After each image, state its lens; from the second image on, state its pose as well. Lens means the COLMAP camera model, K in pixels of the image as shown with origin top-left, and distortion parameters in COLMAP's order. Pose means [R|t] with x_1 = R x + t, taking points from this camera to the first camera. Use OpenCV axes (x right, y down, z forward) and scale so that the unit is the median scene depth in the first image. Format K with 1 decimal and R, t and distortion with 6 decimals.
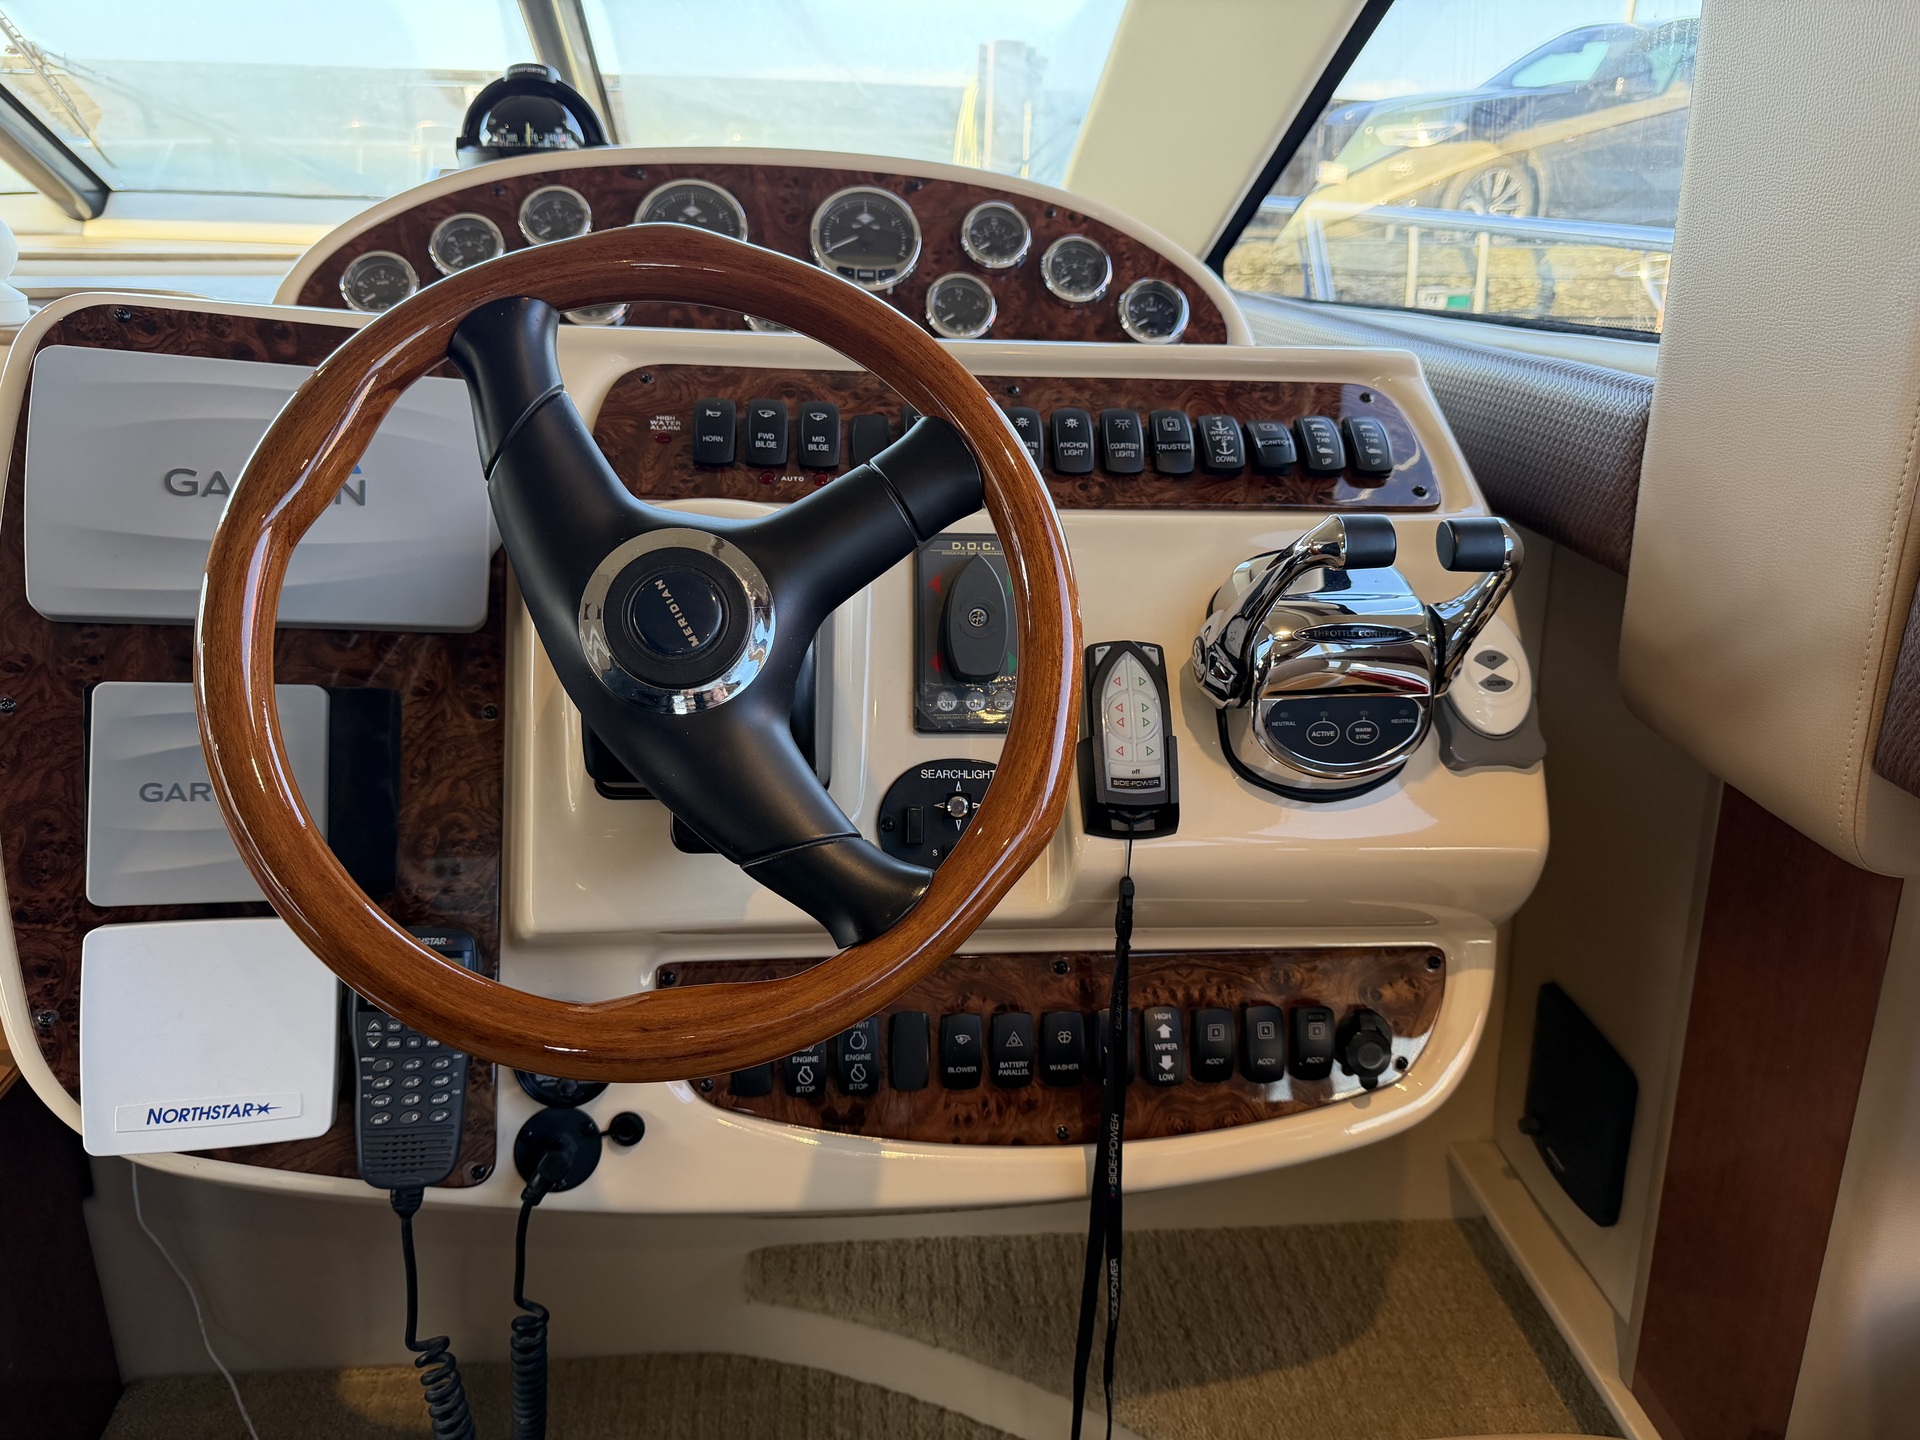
lens RADIAL K [[1352.0, 0, 957.8], [0, 1352.0, 720.6], [0, 0, 1]] dist [0.000708, -0.008884]
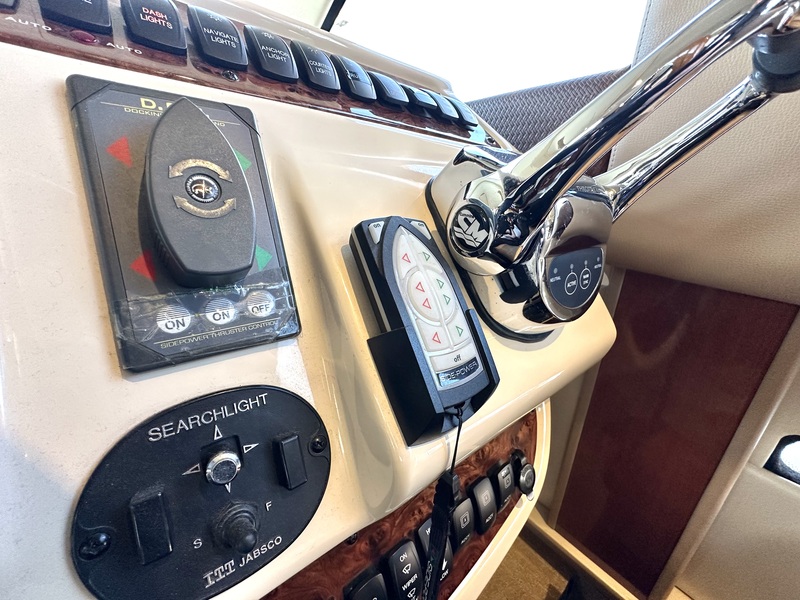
lens RADIAL K [[320.7, 0, 400.0], [0, 320.7, 304.0], [0, 0, 1]] dist [-0.002731, 0.000257]
pose [[0.819939, -0.169092, 0.546907, -0.001512], [0.162657, 0.984818, 0.060624, -0.012852], [-0.548855, 0.039250, 0.834996, 0.802699]]
